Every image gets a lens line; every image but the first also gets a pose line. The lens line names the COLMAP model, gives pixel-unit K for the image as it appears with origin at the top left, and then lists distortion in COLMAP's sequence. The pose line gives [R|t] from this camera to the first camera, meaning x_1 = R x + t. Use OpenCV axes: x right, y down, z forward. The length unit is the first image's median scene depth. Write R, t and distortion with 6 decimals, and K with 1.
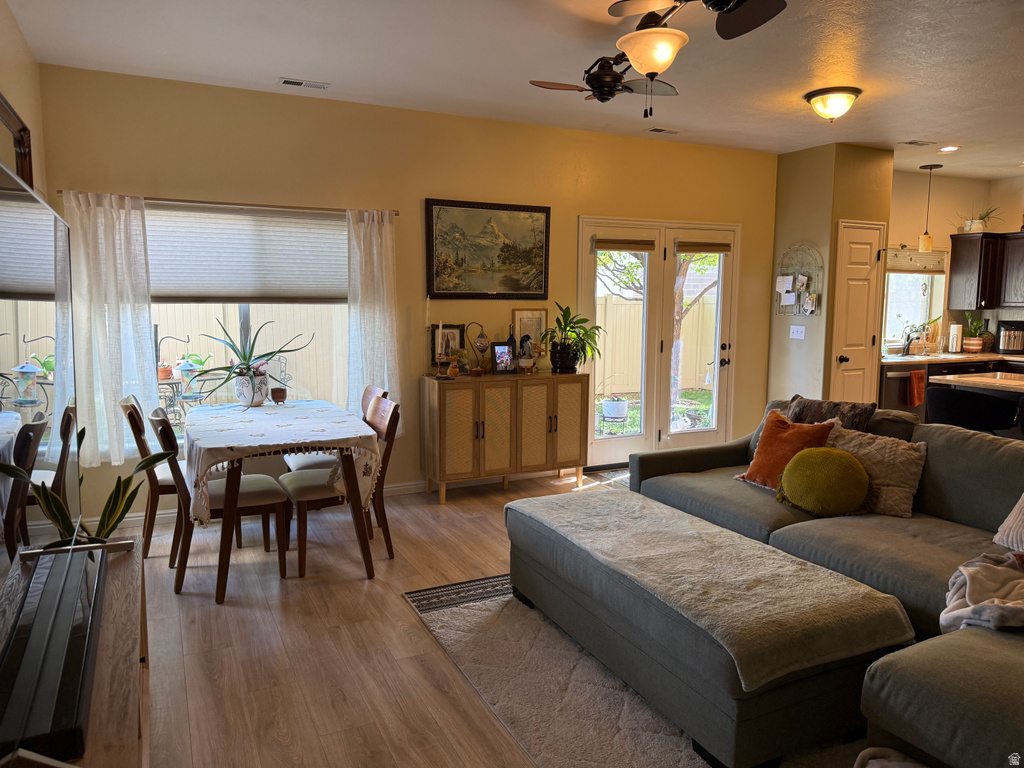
lens RADIAL K [[723.4, 0, 517.8], [0, 723.4, 385.8], [0, 0, 1]] dist [0.091195, -0.116674]
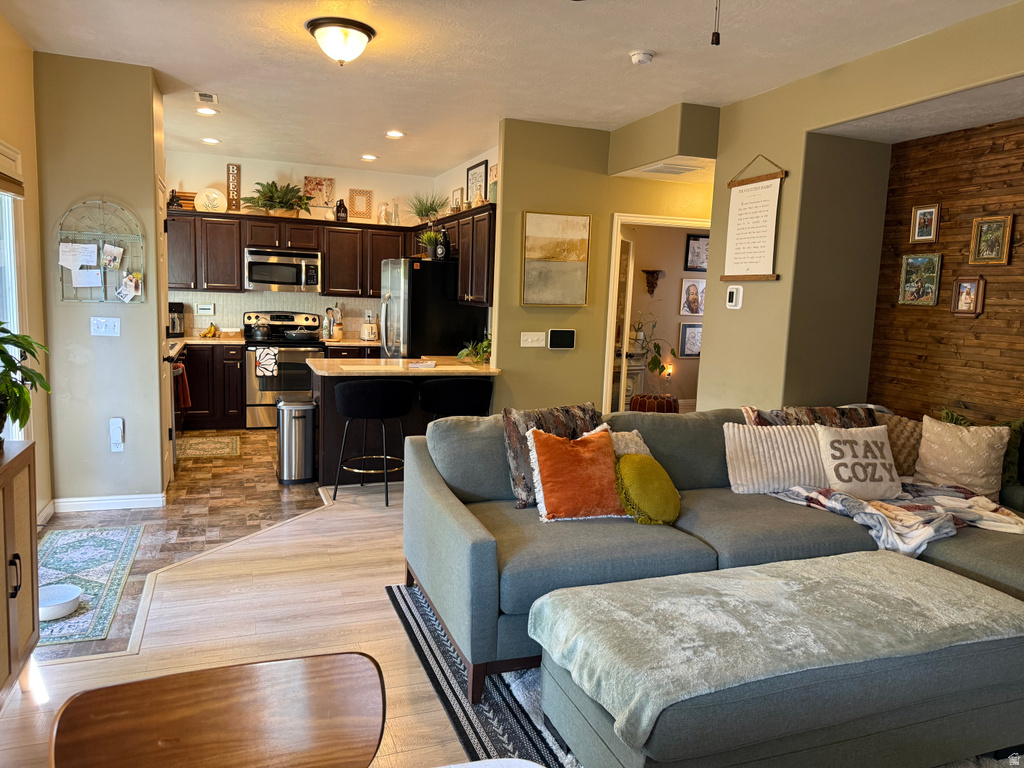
lens RADIAL K [[723.4, 0, 524.4], [0, 723.4, 384.8], [0, 0, 1]] dist [0.091195, -0.116674]
pose [[0.095351, -0.128263, 0.987146, -0.339491], [0.082929, 0.989240, 0.120525, -0.087468], [-0.991983, 0.070370, 0.104962, 0.670323]]
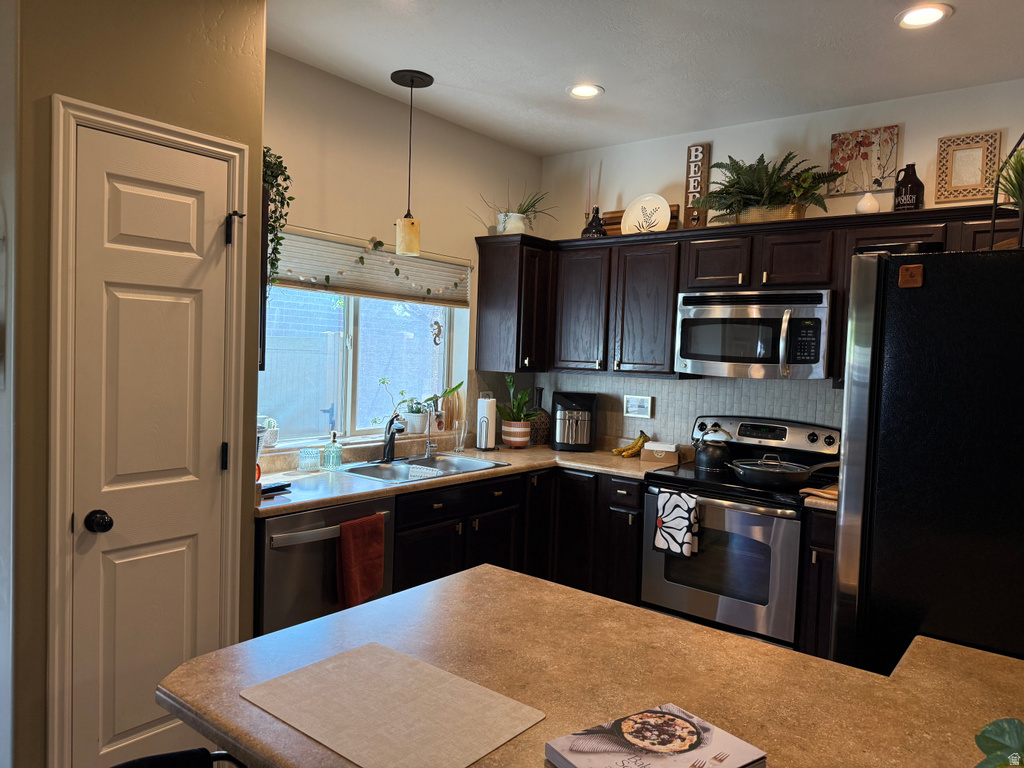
lens RADIAL K [[723.4, 0, 512.7], [0, 723.4, 372.3], [0, 0, 1]] dist [0.091195, -0.116674]
pose [[0.906991, 0.015554, 0.420863, 0.577433], [0.017914, 0.996989, -0.075452, -0.092041], [-0.420769, 0.075974, 0.903981, 0.752903]]
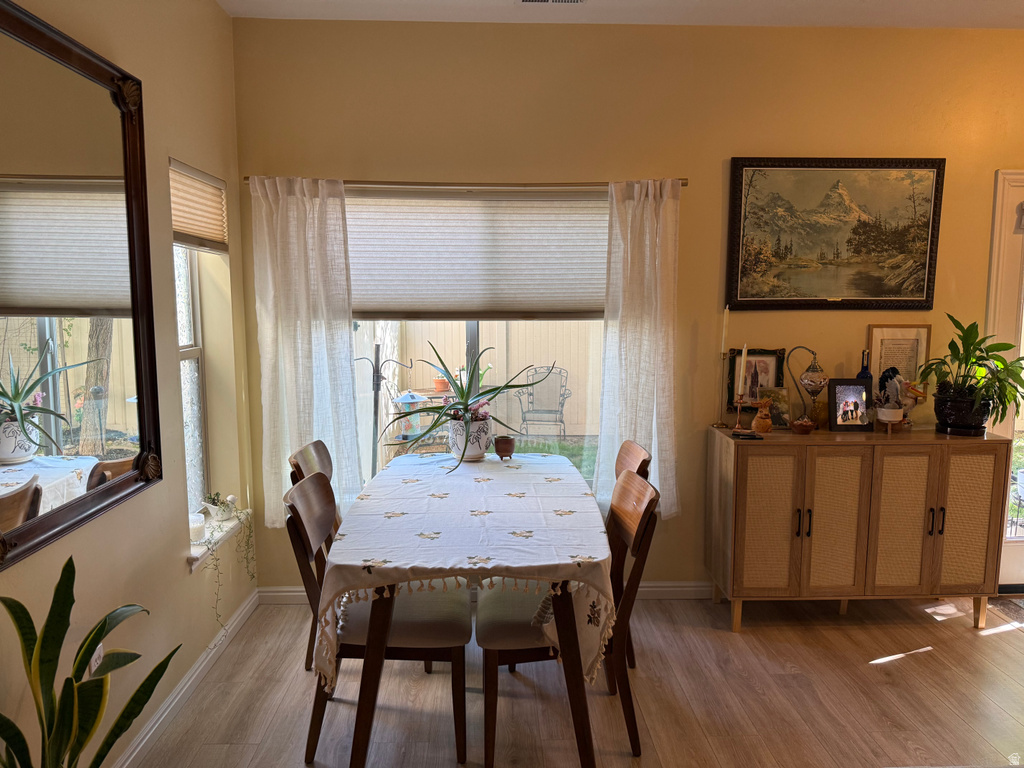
lens RADIAL K [[723.4, 0, 516.0], [0, 723.4, 386.5], [0, 0, 1]] dist [0.091195, -0.116674]
pose [[0.911781, 0.044993, -0.408206, -0.025077], [-0.044384, 0.998954, 0.010969, -0.049809], [0.408272, 0.008116, 0.912824, 0.318403]]
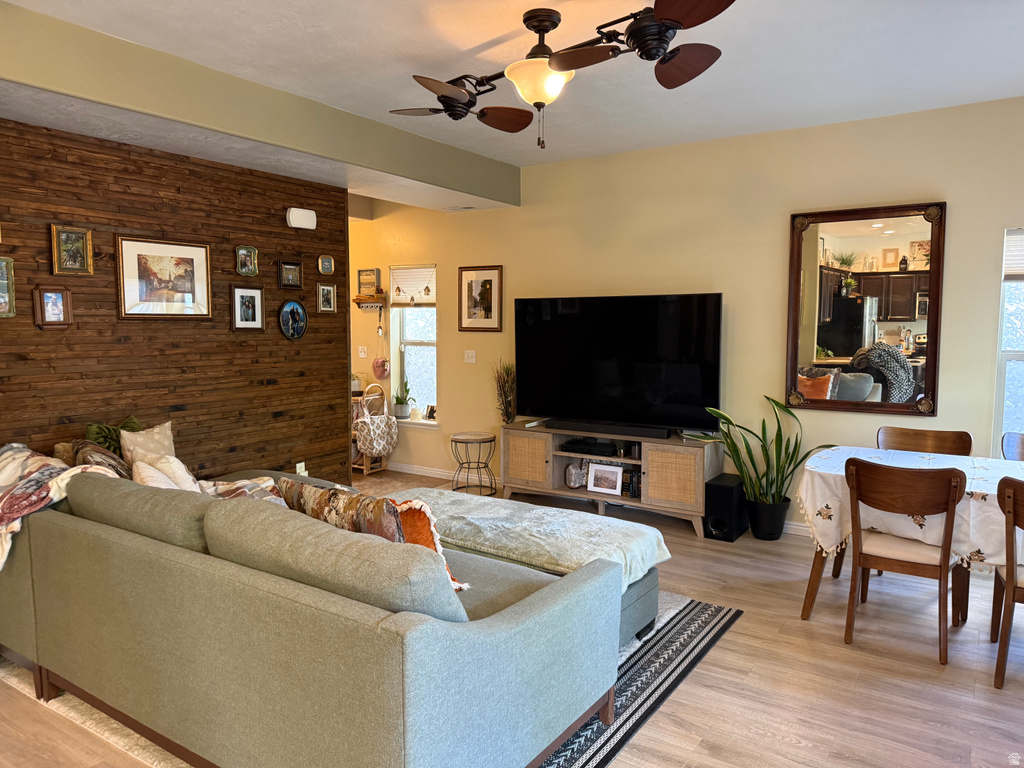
lens RADIAL K [[723.4, 0, 512.4], [0, 723.4, 378.5], [0, 0, 1]] dist [0.091195, -0.116674]
pose [[-0.872898, 0.030343, -0.486958, 0.421416], [-0.064489, 0.982132, 0.176799, -0.135333], [0.483622, 0.185732, -0.855344, 1.130666]]
